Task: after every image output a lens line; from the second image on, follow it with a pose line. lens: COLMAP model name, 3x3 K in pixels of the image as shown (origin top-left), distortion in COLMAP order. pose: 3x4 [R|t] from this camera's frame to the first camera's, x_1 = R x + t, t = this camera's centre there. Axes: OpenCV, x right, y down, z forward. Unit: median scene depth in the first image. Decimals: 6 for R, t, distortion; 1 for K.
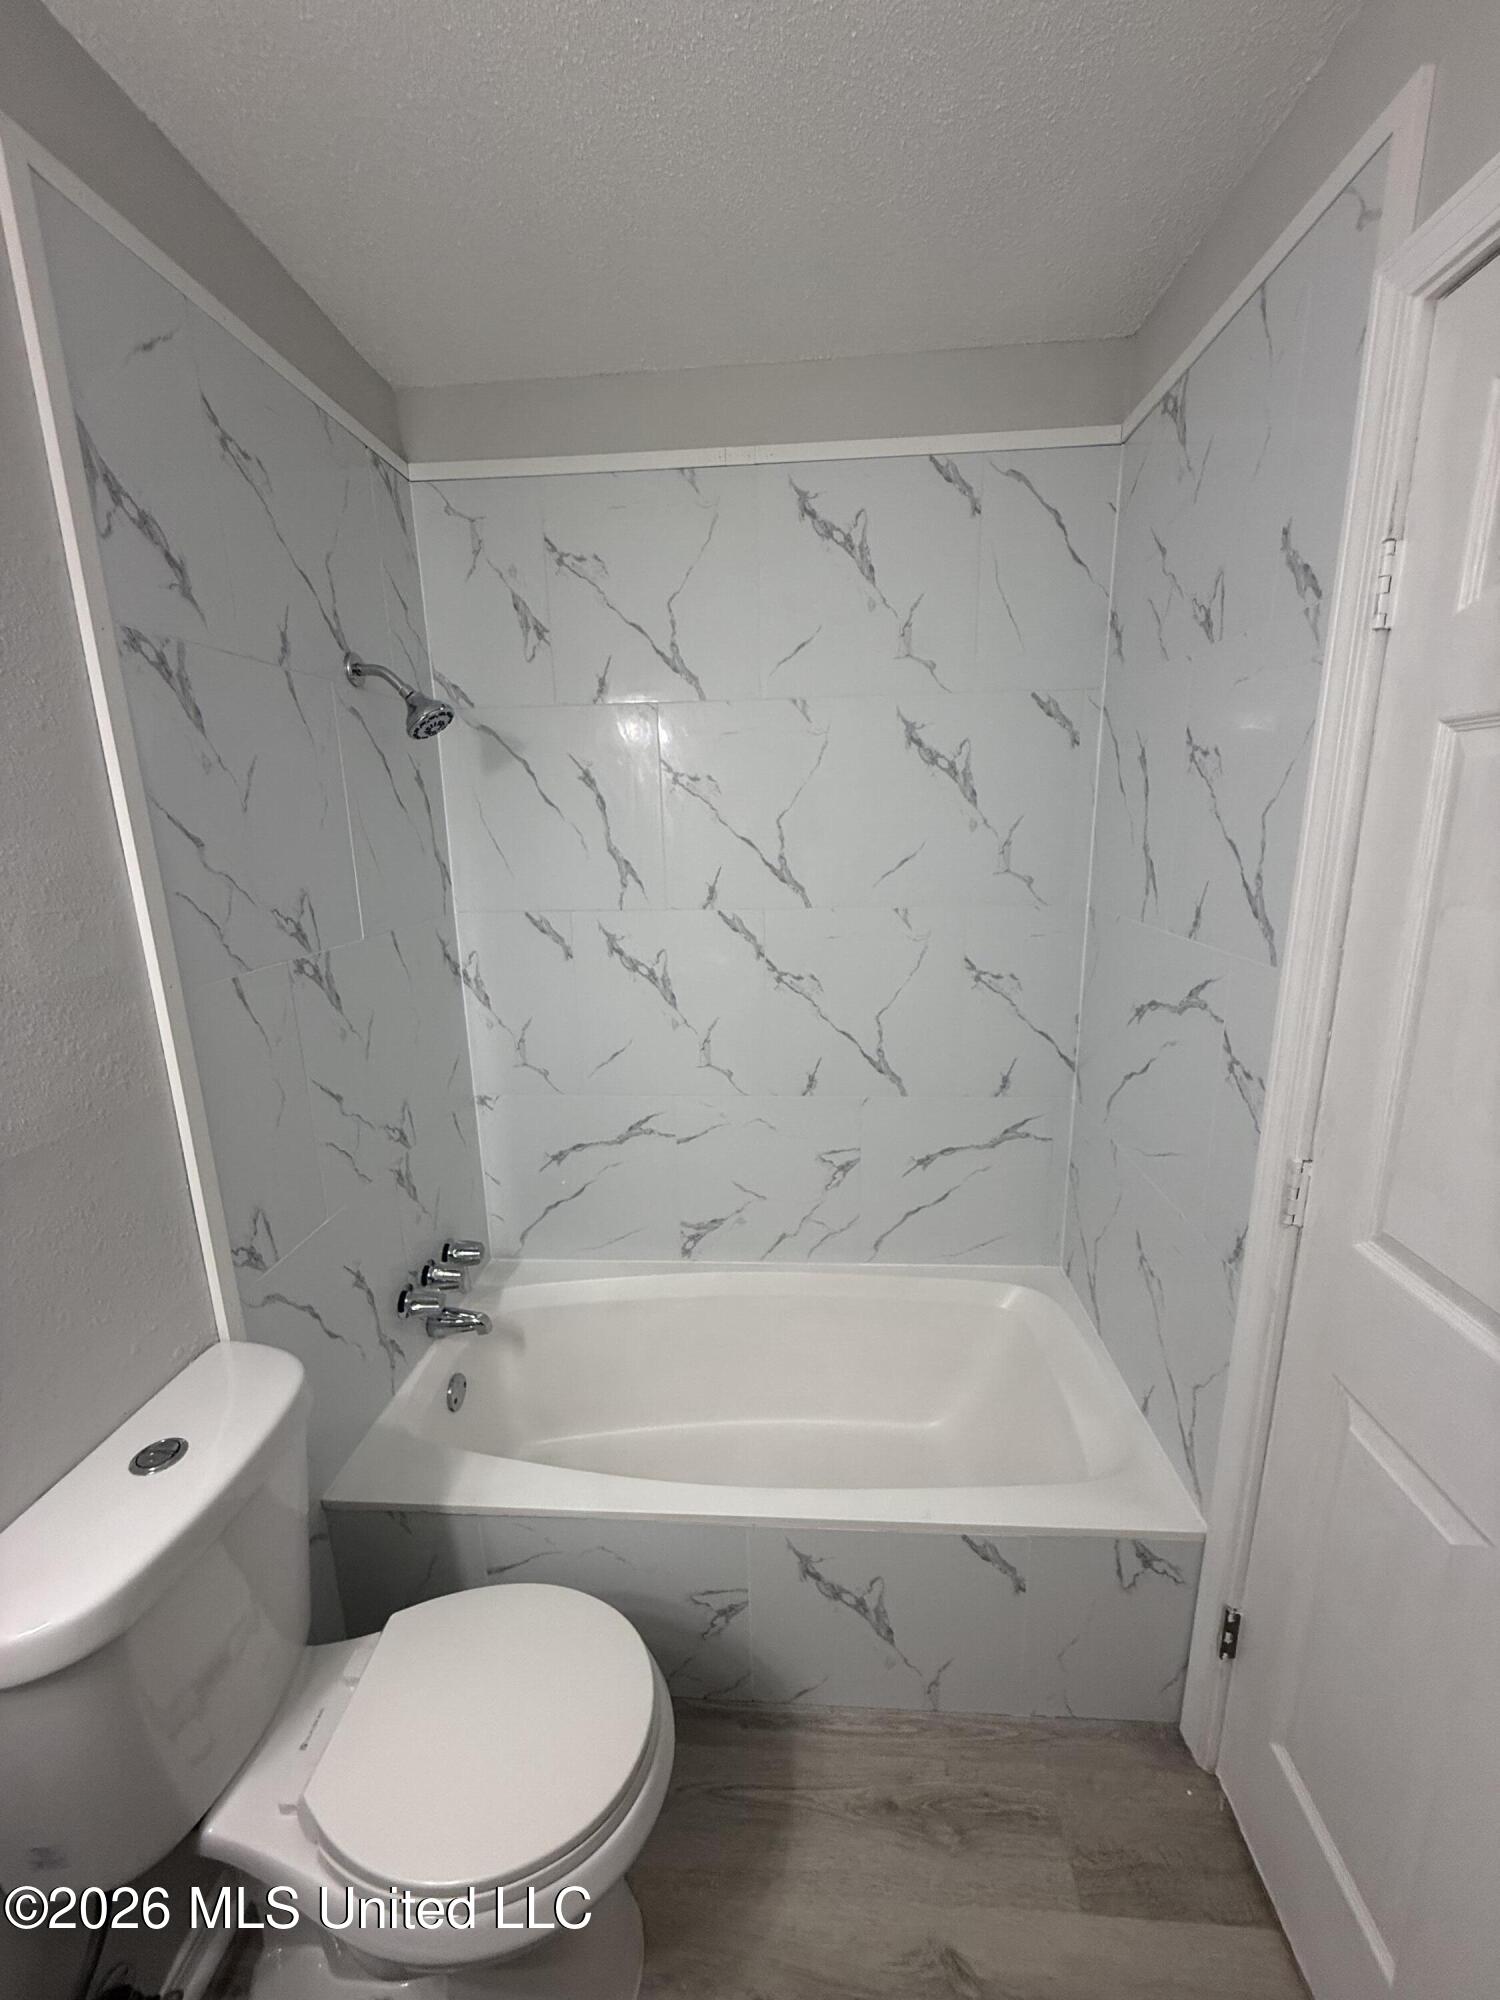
lens RADIAL K [[797.6, 0, 750.1], [0, 797.6, 997.0], [0, 0, 1]] dist [-0.000132, -0.000618]
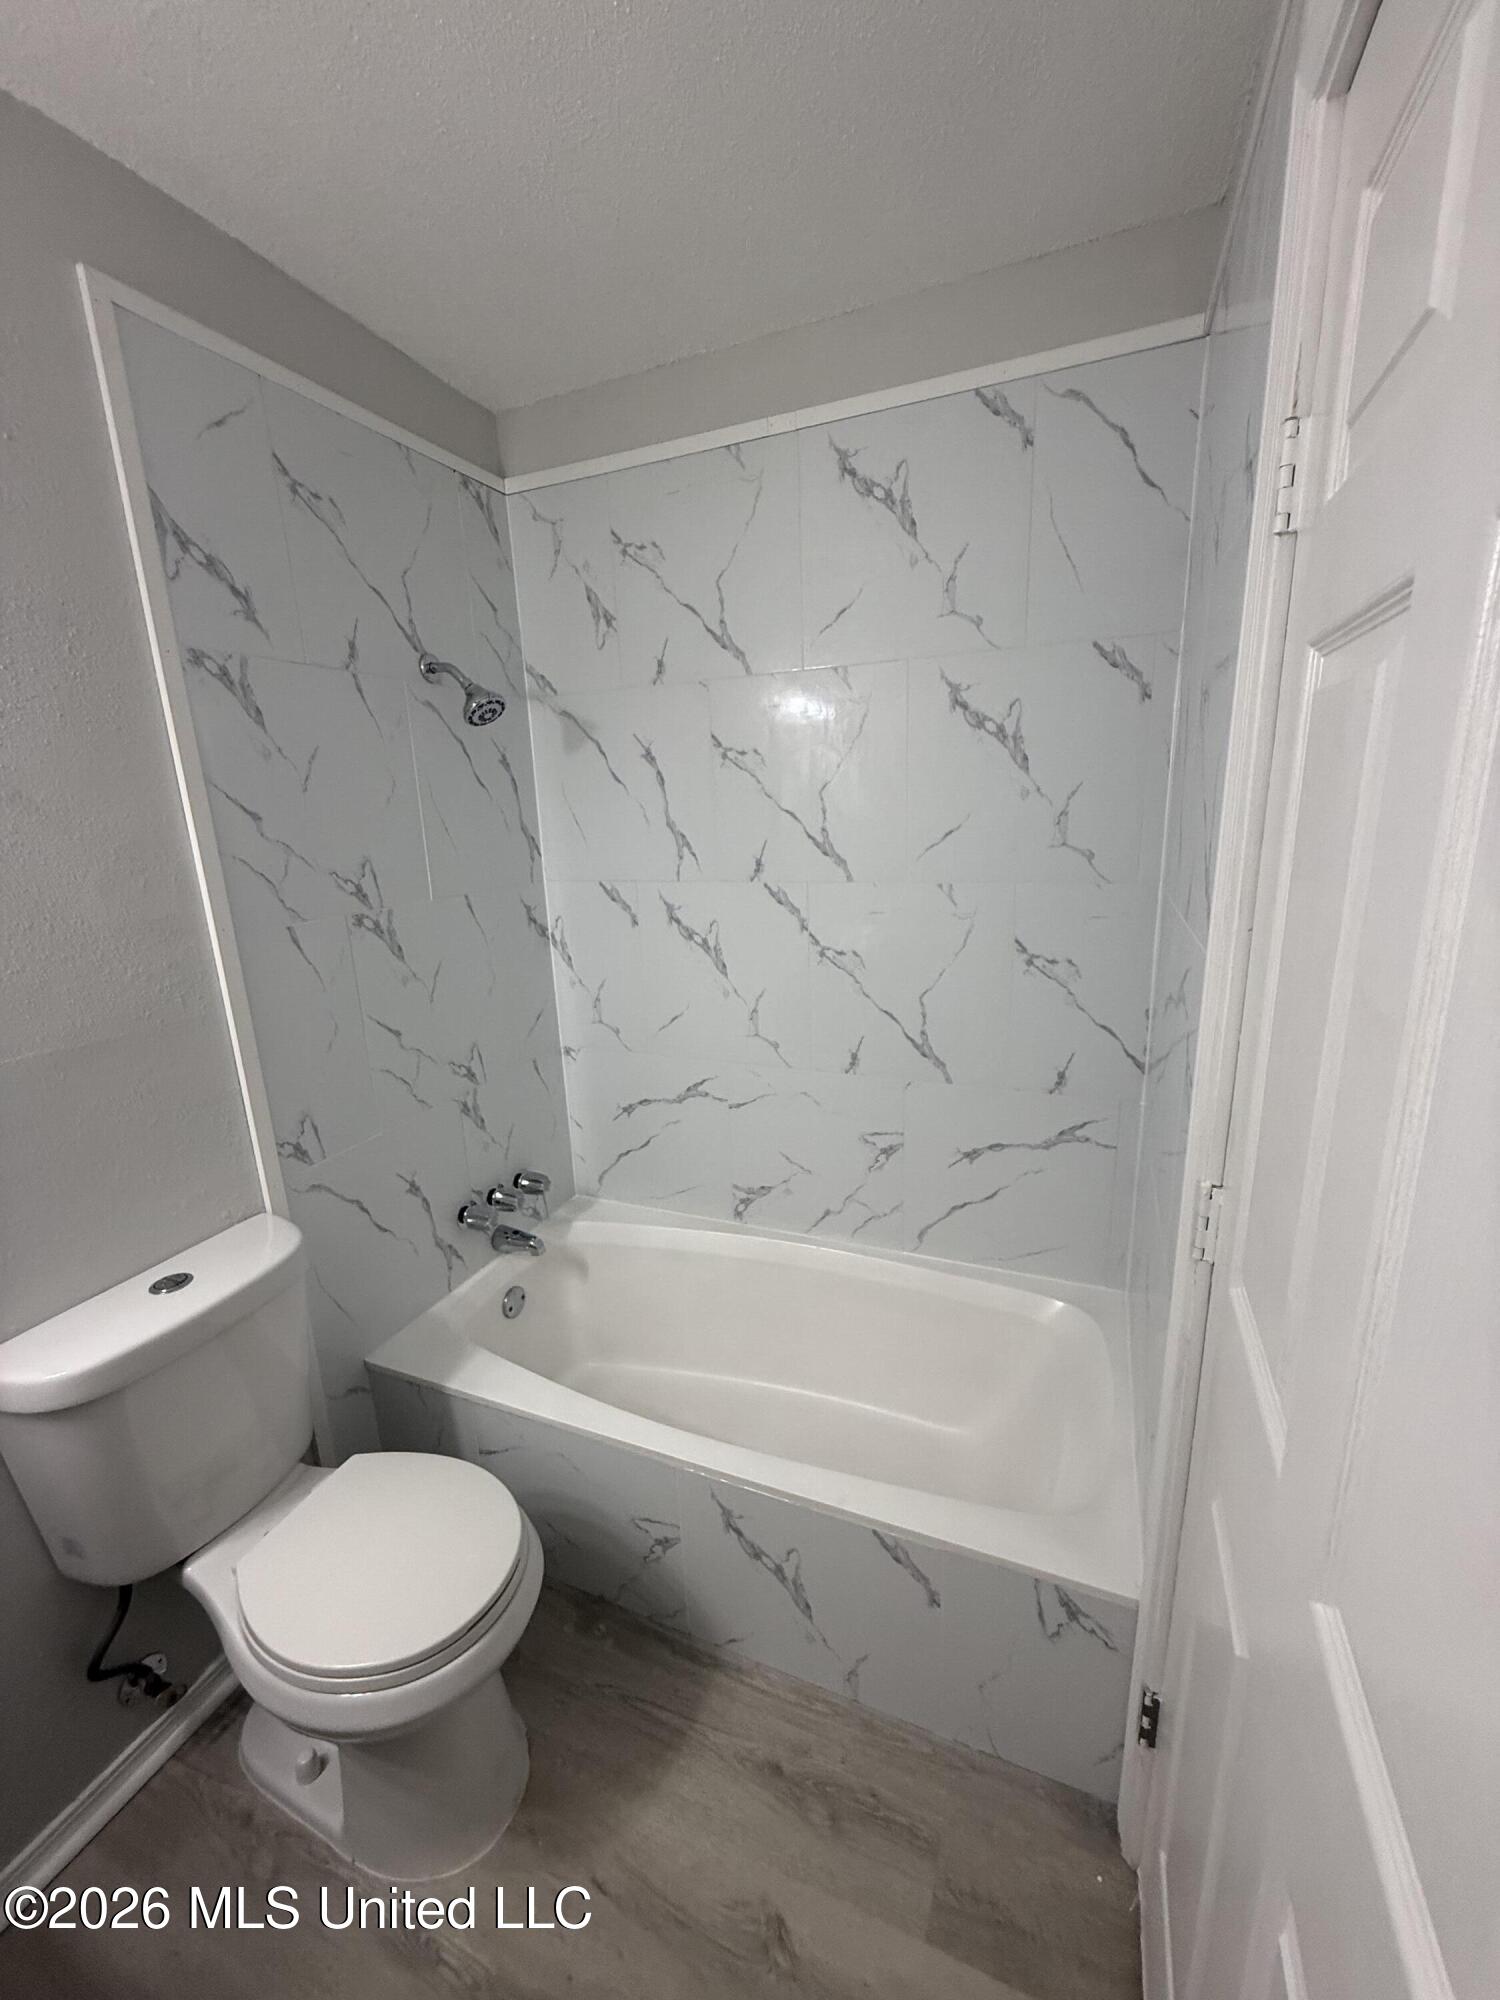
lens RADIAL K [[797.6, 0, 750.1], [0, 797.6, 997.0], [0, 0, 1]] dist [-0.000132, -0.000618]
pose [[0.946675, 0.062260, -0.316119, 0.312779], [-0.054428, 0.997954, 0.033553, 0.003591], [0.317561, -0.014558, 0.948126, 0.034480]]
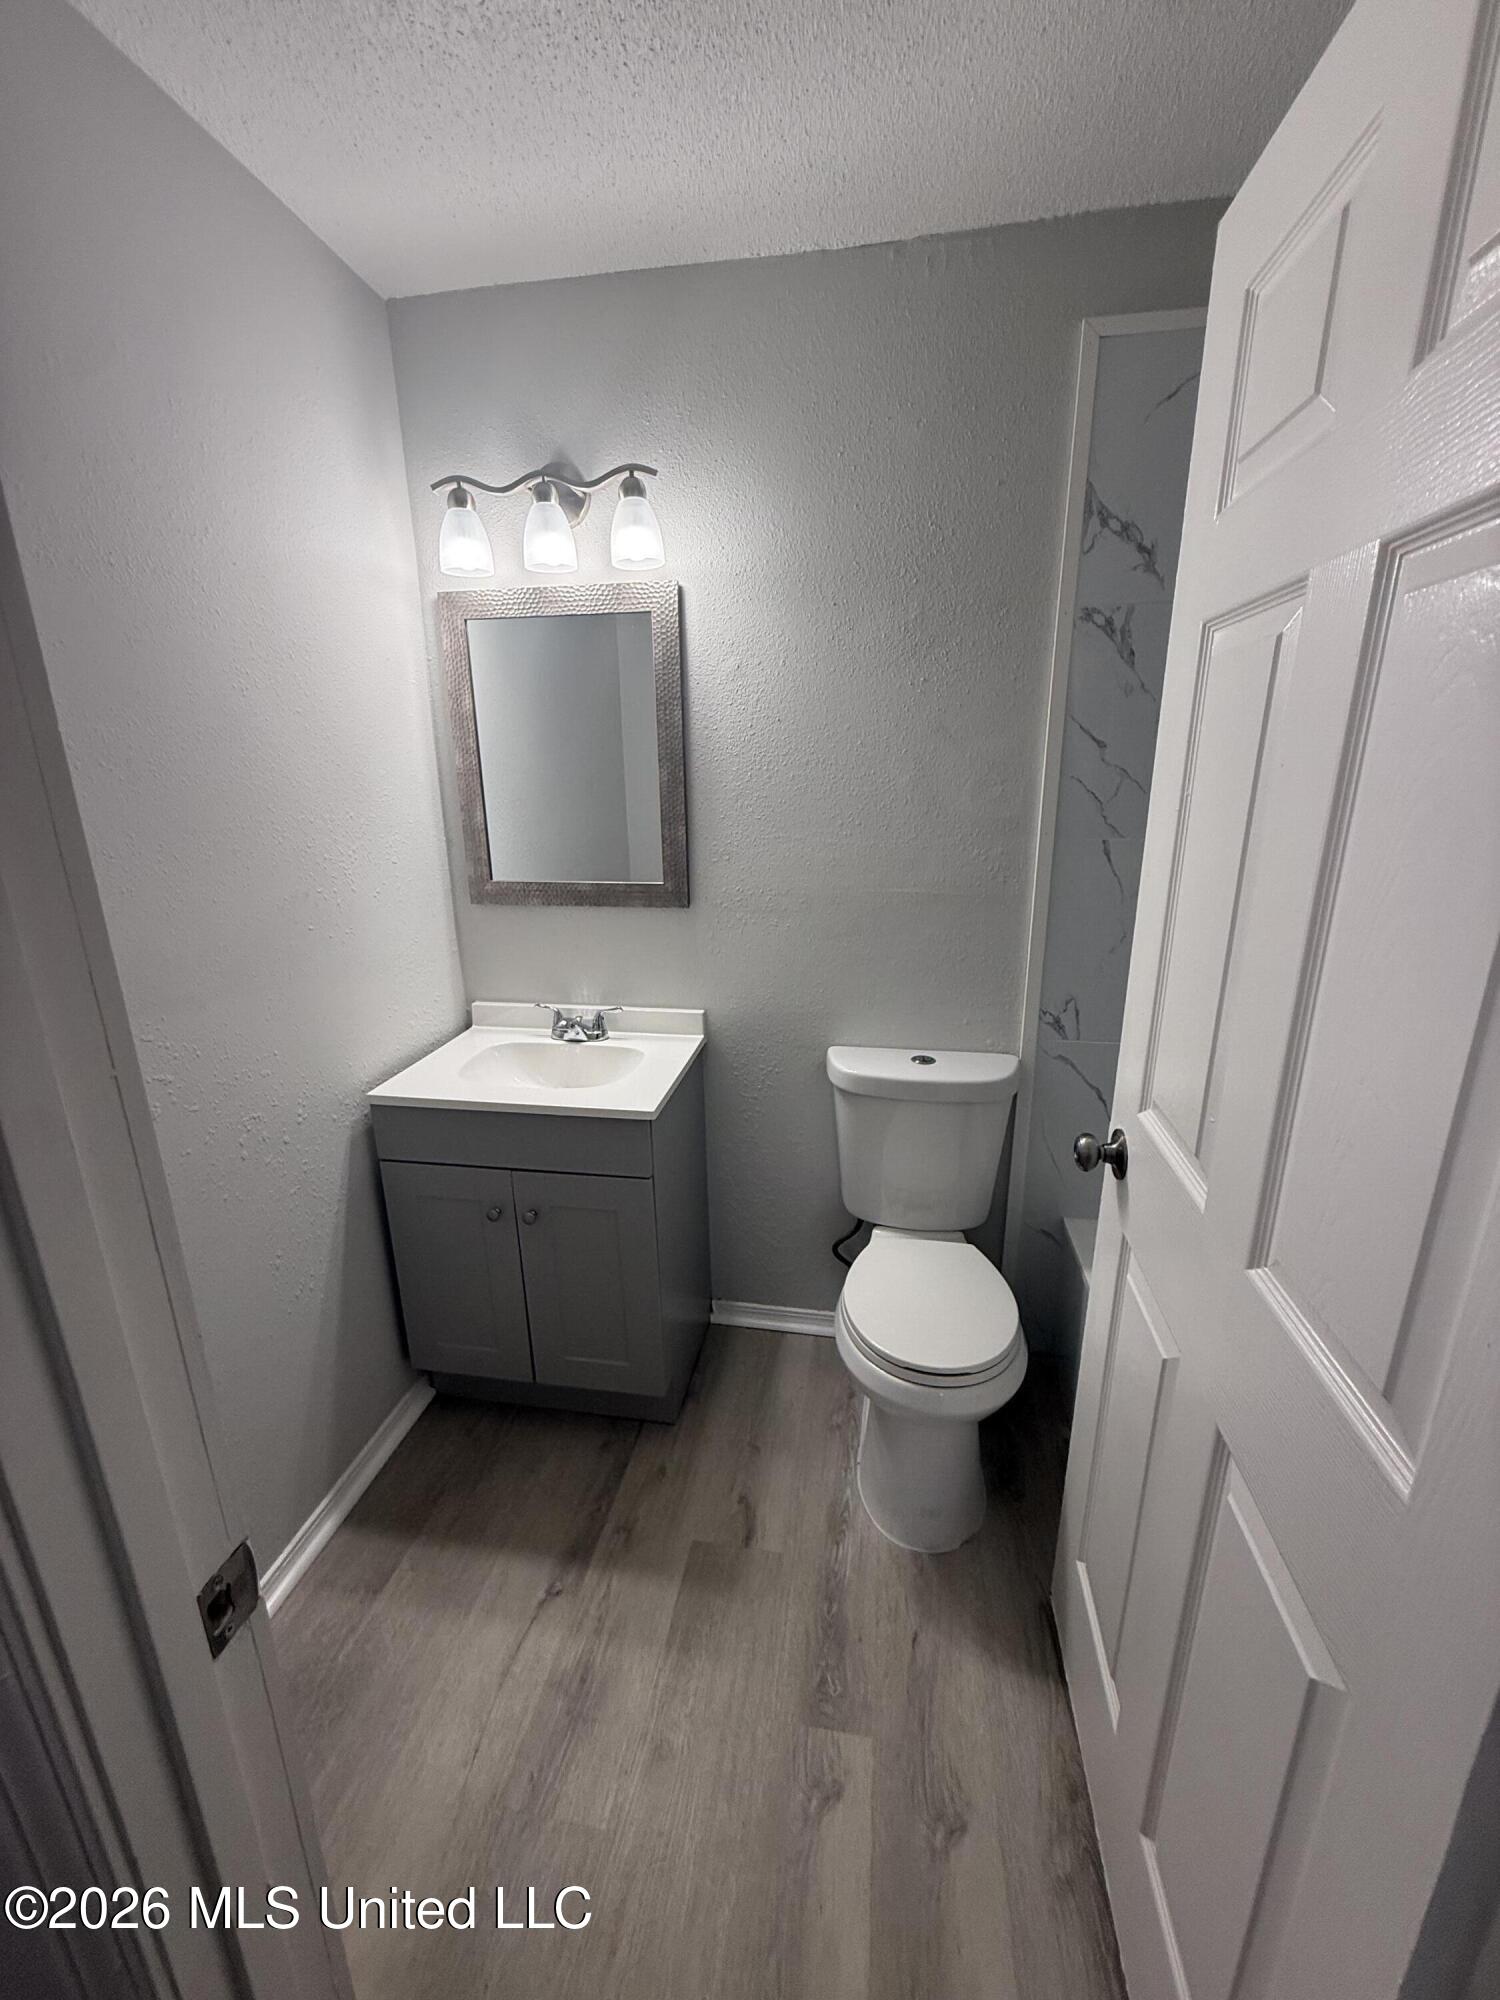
lens RADIAL K [[803.9, 0, 758.1], [0, 803.9, 999.0], [0, 0, 1]] dist [-0.000778, -0.000339]
pose [[-0.087419, 0.290811, -0.952778, 0.649302], [-0.213612, 0.928720, 0.303067, -0.045999], [0.972999, 0.230019, -0.019067, 0.342262]]
